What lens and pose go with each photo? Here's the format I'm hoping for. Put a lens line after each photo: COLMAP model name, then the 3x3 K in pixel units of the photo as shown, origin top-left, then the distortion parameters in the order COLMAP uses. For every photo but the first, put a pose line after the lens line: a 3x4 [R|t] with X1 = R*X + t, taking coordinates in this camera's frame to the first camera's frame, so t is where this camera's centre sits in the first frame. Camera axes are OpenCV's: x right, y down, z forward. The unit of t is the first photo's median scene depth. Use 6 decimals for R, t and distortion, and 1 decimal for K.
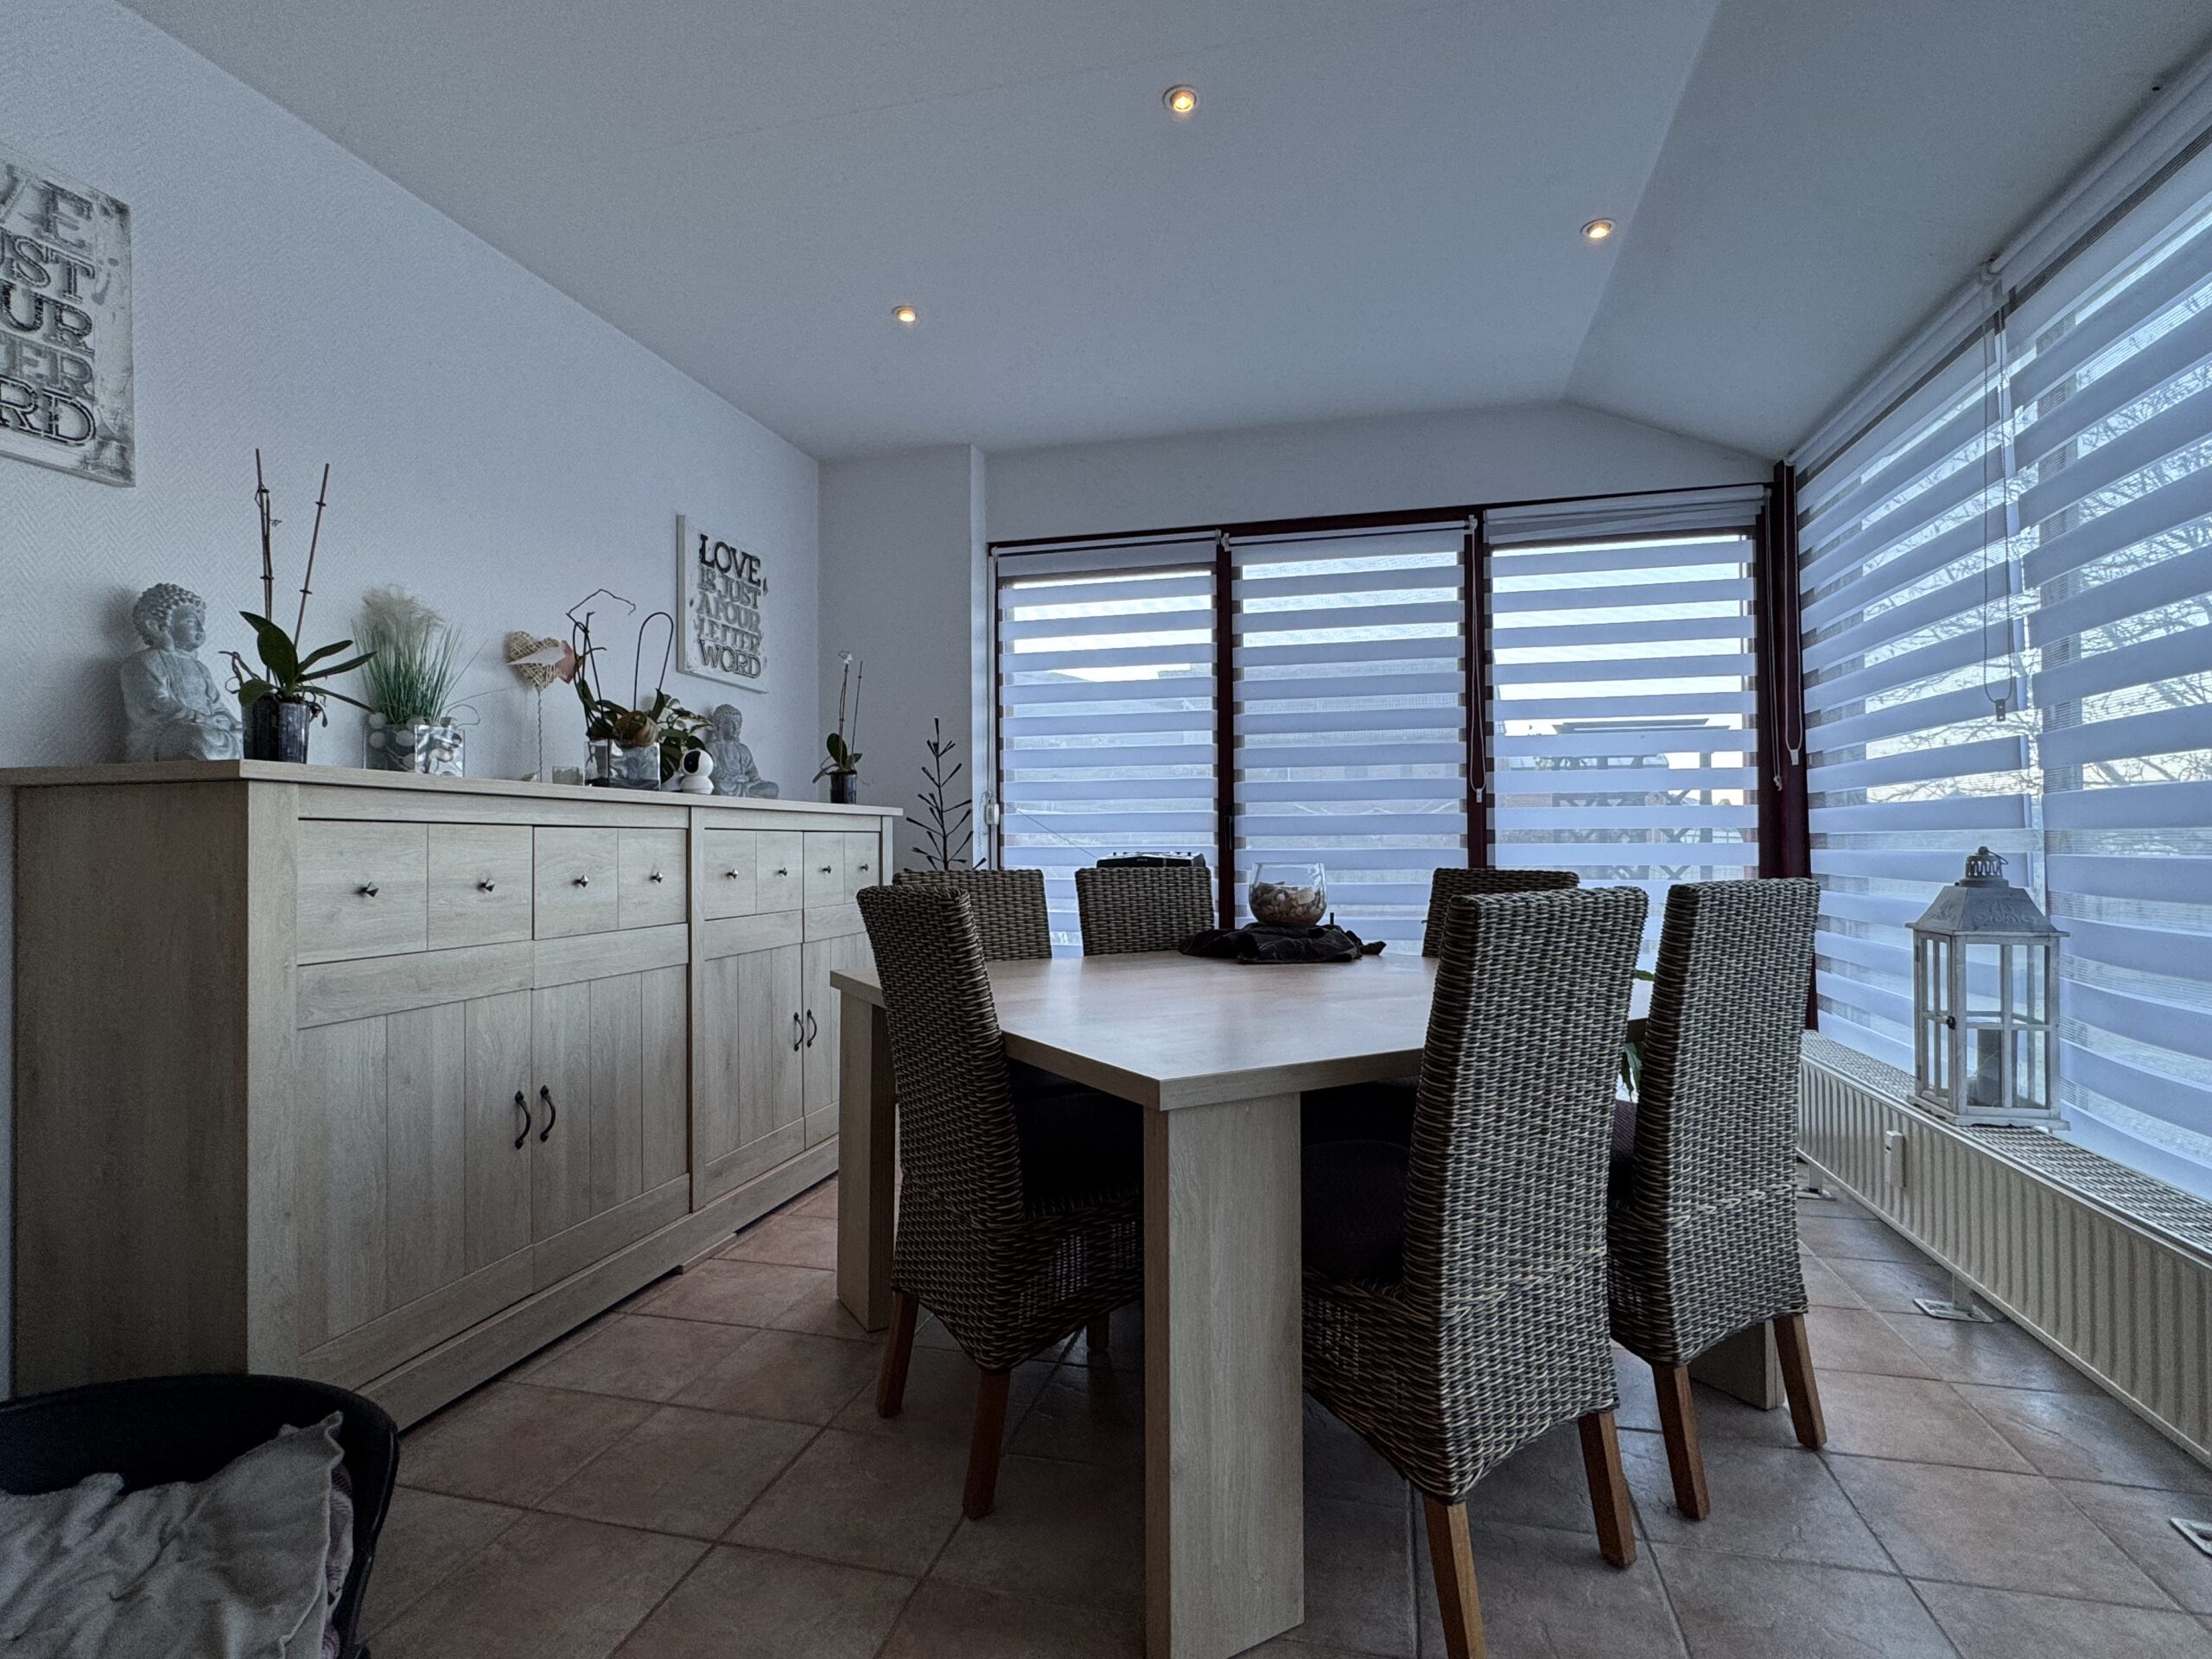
lens RADIAL K [[1086.6, 0, 1136.1], [0, 1086.6, 842.7], [0, 0, 1]] dist [0.014594, -0.004478]
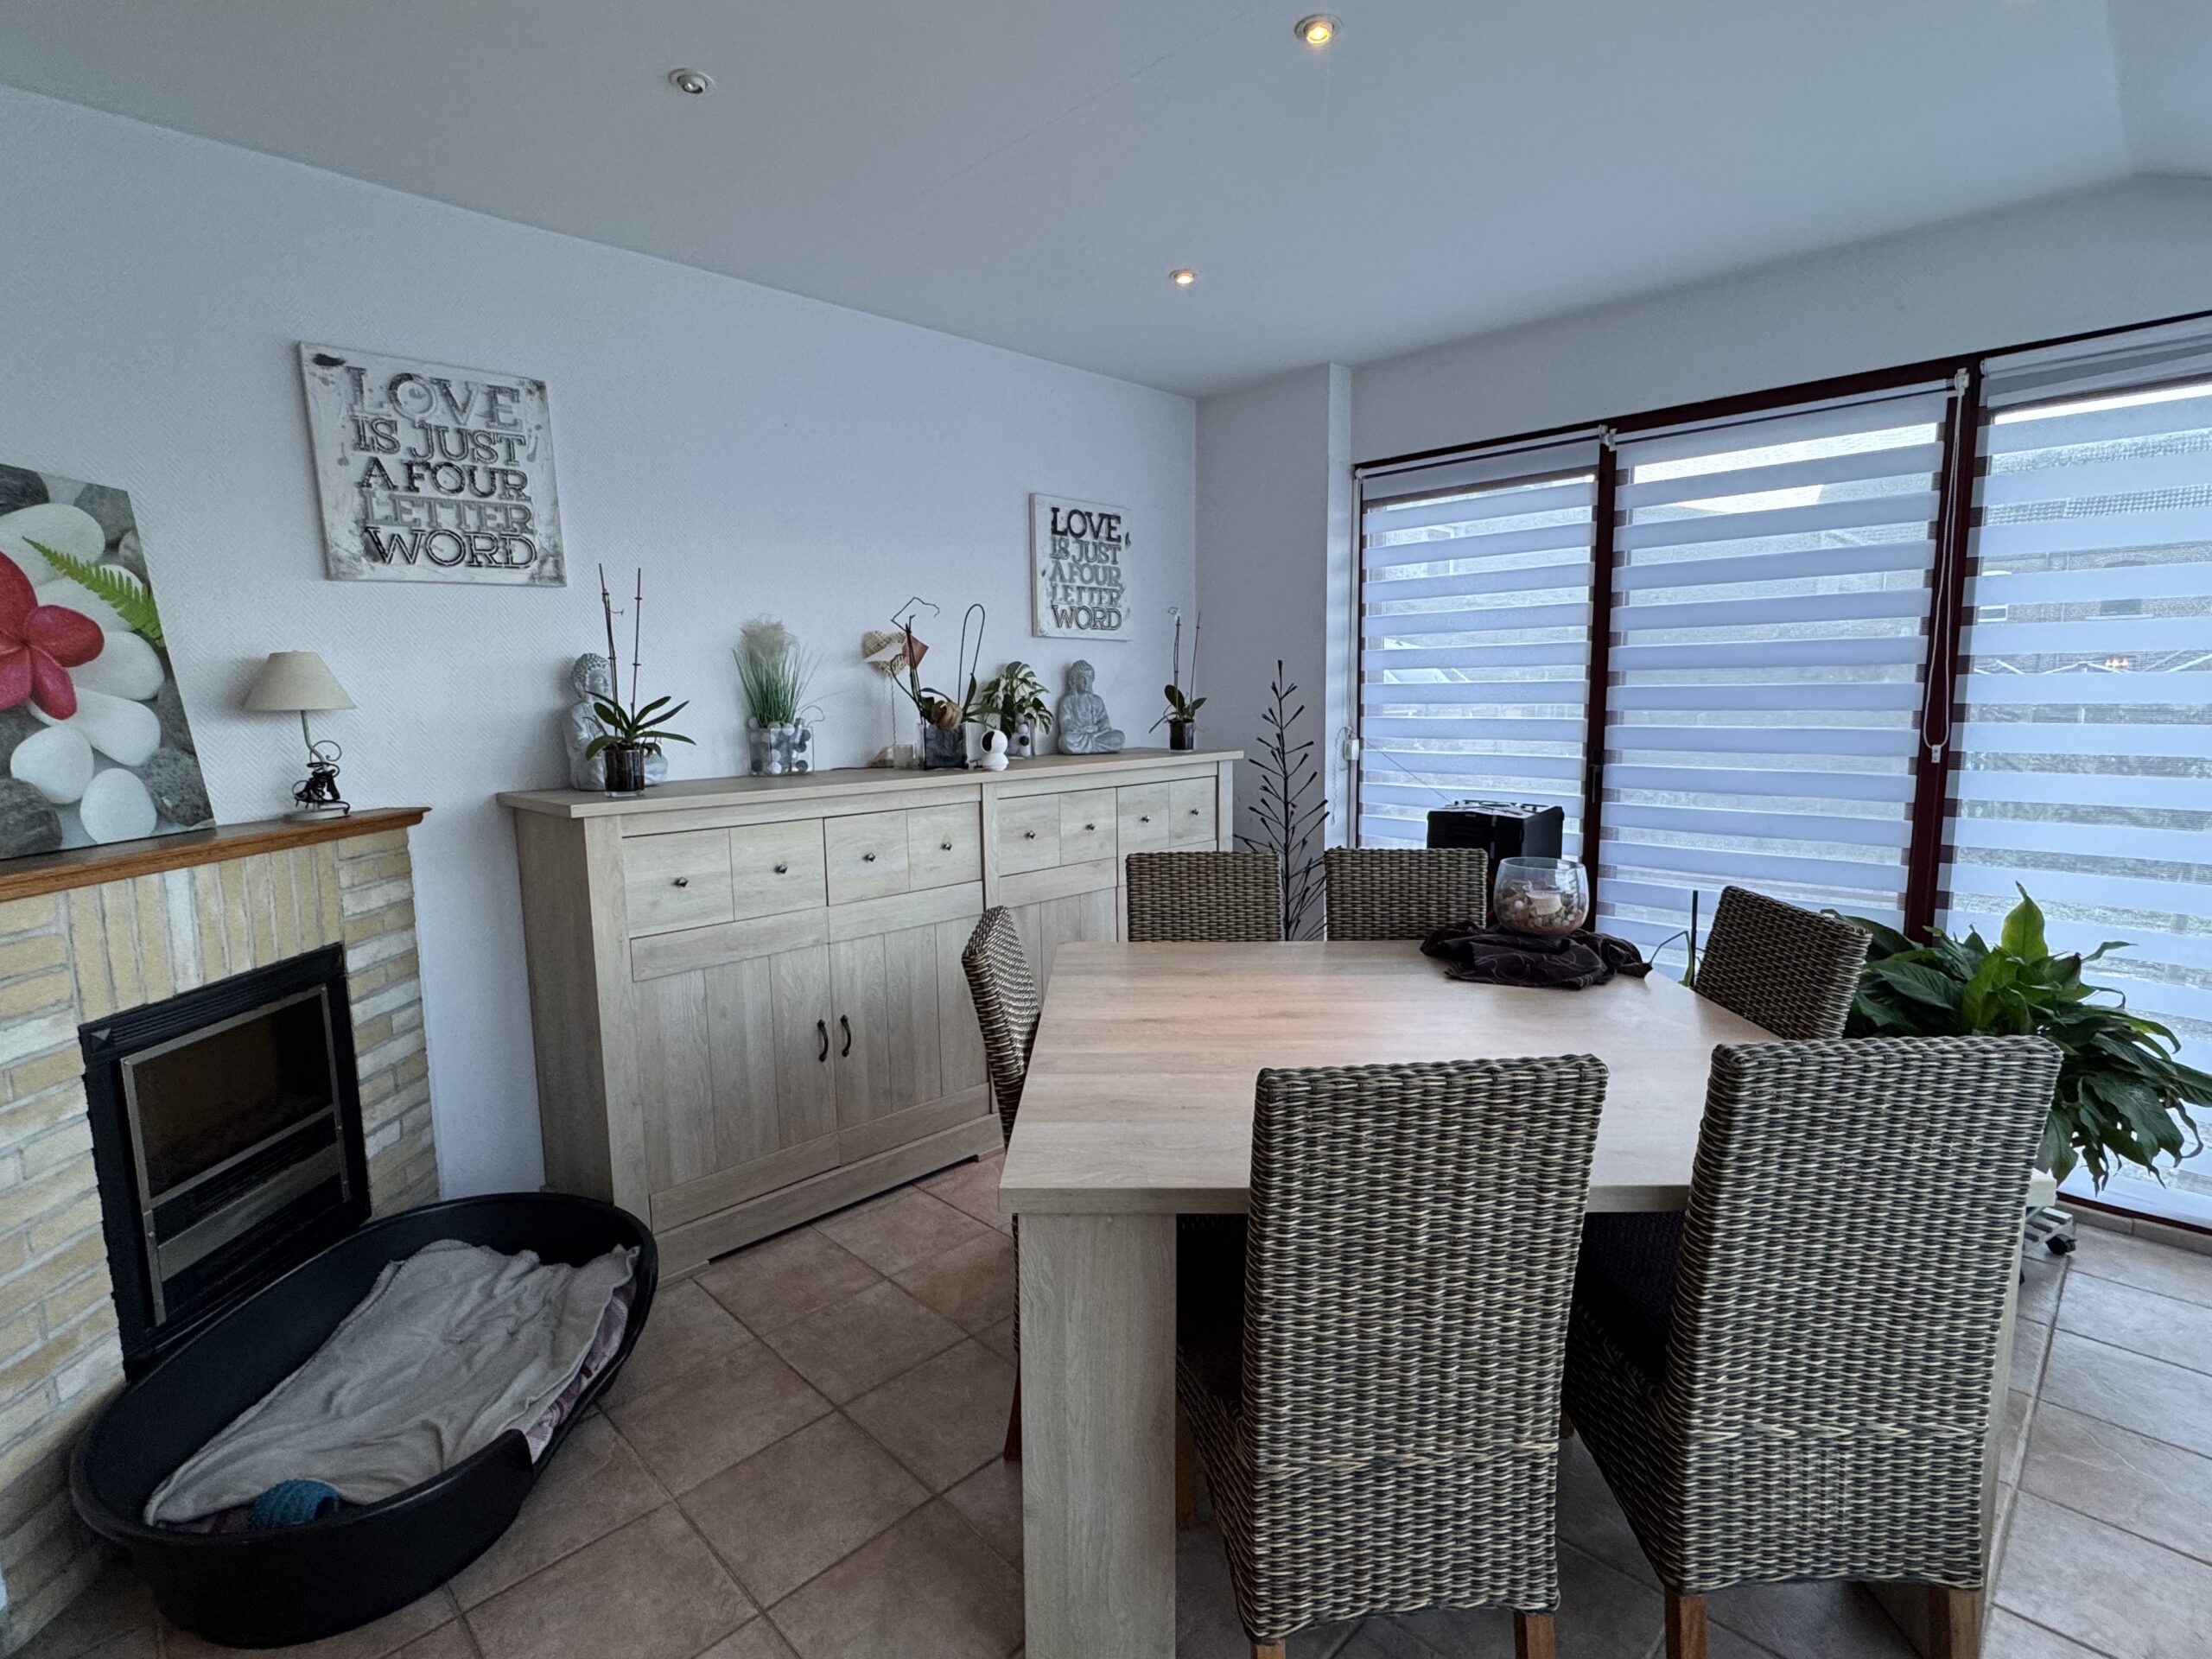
lens RADIAL K [[1086.6, 0, 1154.3], [0, 1086.6, 841.1], [0, 0, 1]] dist [0.014594, -0.004478]
pose [[0.860261, 0.074619, -0.504364, 0.368741], [0.001583, 0.988837, 0.148994, -0.155851], [0.509852, -0.128972, 0.850539, 0.103348]]
